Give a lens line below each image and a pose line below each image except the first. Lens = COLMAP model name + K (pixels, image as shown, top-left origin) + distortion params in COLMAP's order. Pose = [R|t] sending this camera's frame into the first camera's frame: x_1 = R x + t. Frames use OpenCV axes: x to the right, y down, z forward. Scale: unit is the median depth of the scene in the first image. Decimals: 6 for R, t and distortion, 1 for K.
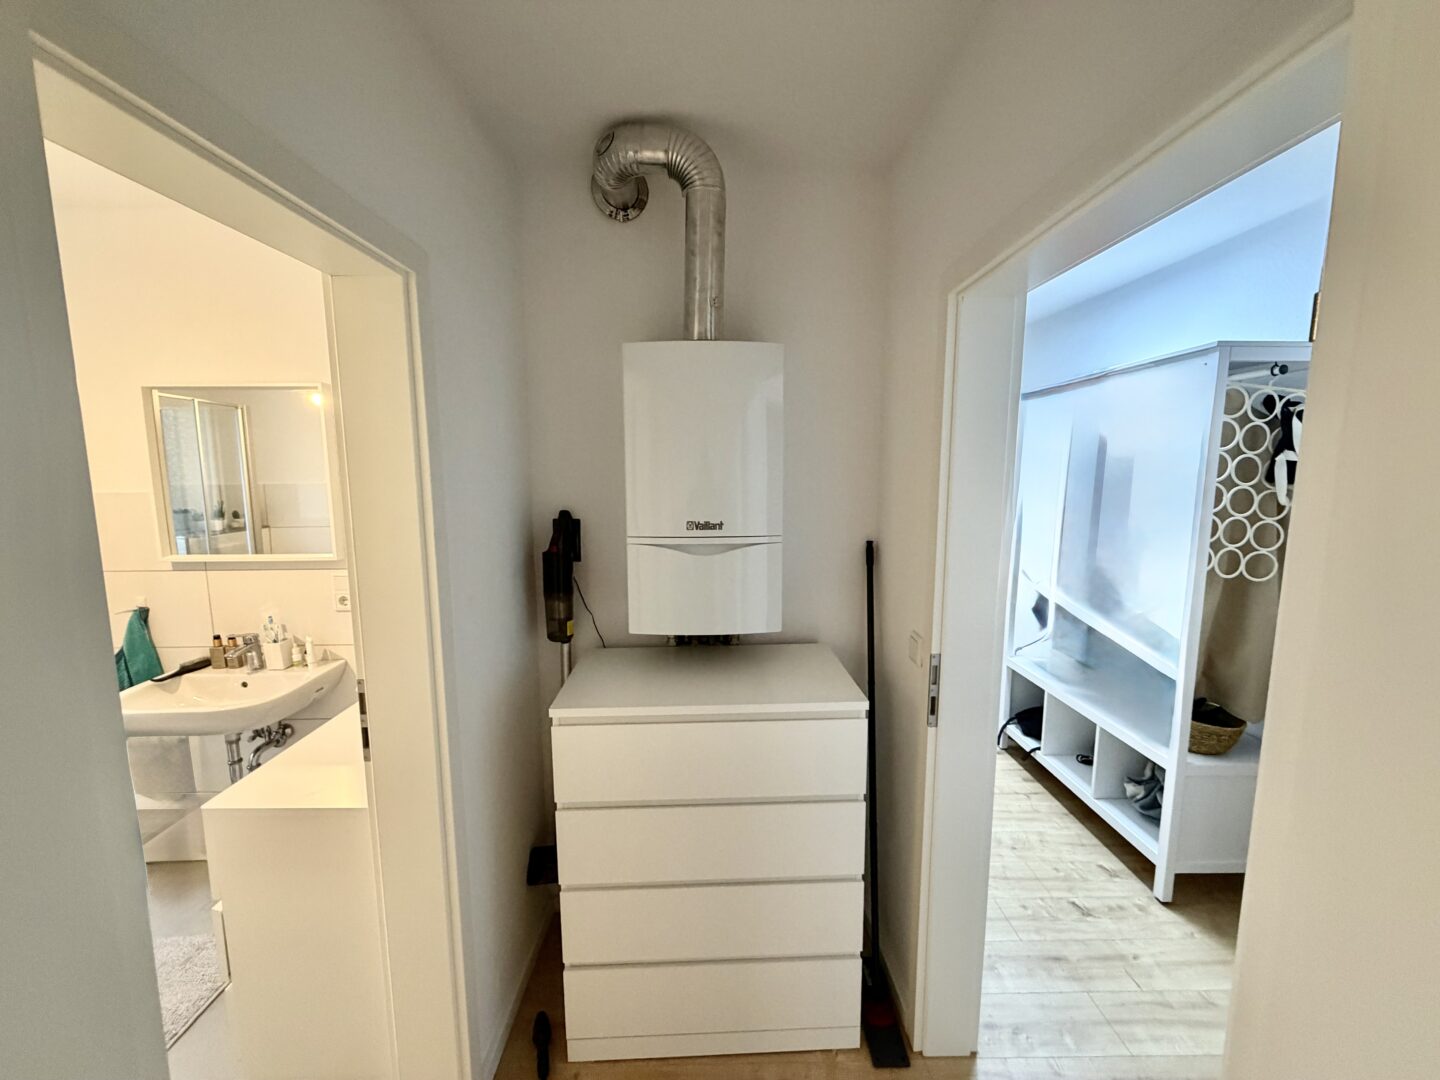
lens RADIAL K [[571.2, 0, 717.6], [0, 571.2, 540.0], [0, 0, 1]] dist [-0.001193, 0.000298]
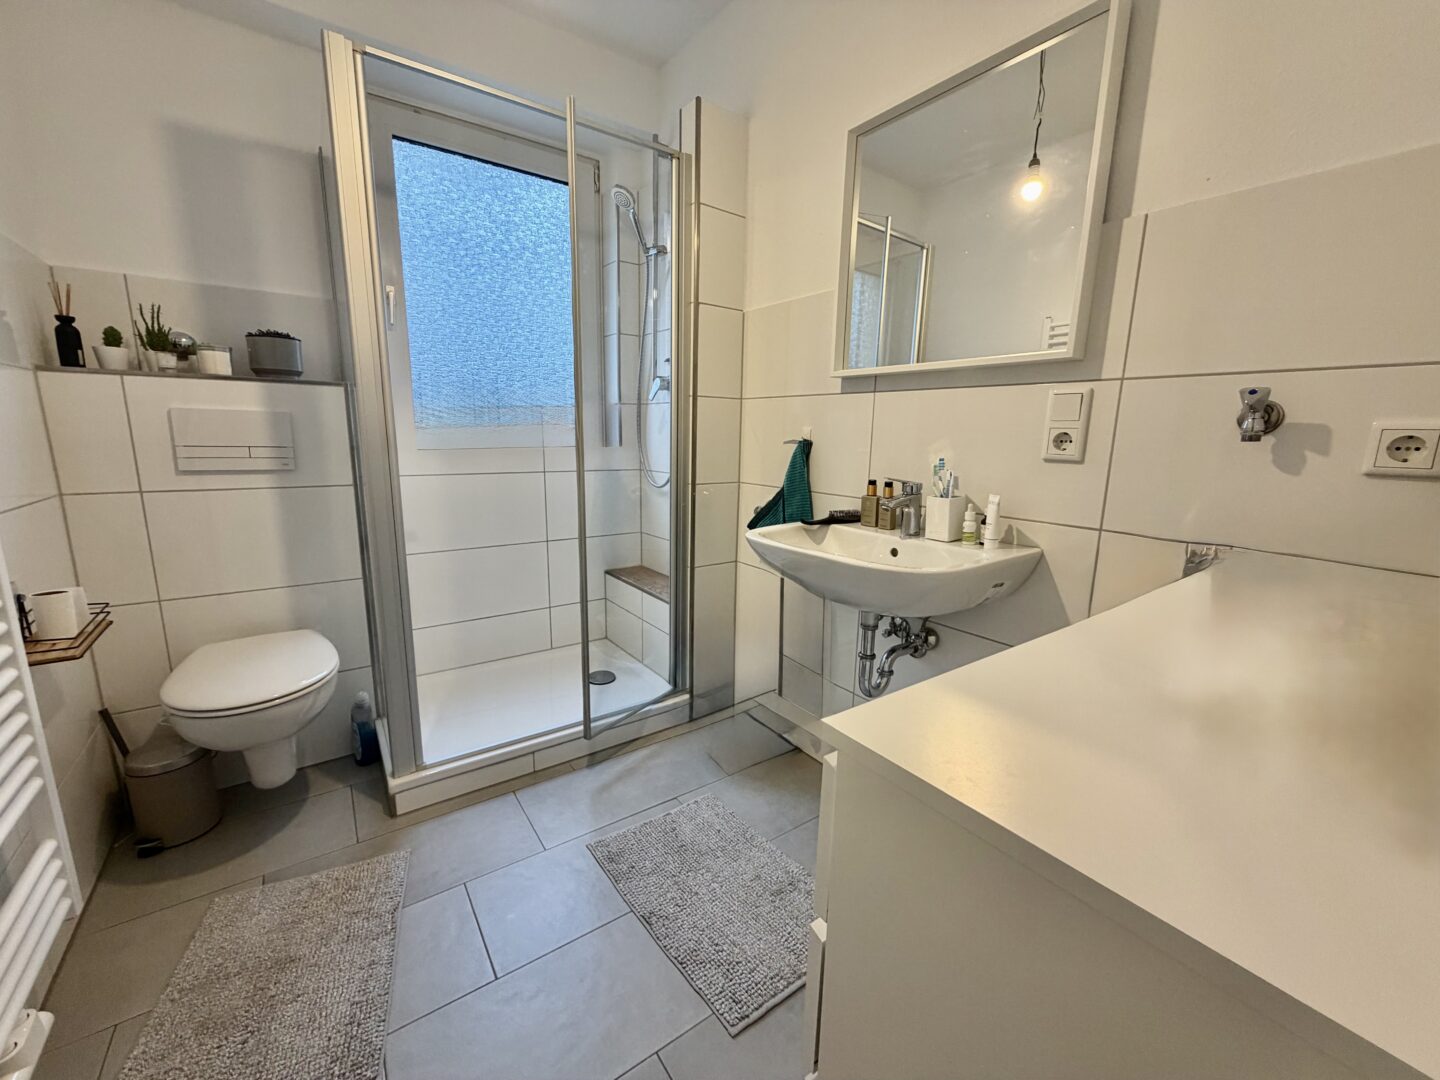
lens RADIAL K [[571.2, 0, 715.9], [0, 571.2, 540.5], [0, 0, 1]] dist [-0.001193, 0.000298]
pose [[0.561543, 0.169717, -0.809855, -0.389817], [-0.123609, 0.984963, 0.120705, 0.179502], [0.818163, 0.032324, 0.574077, 0.424572]]
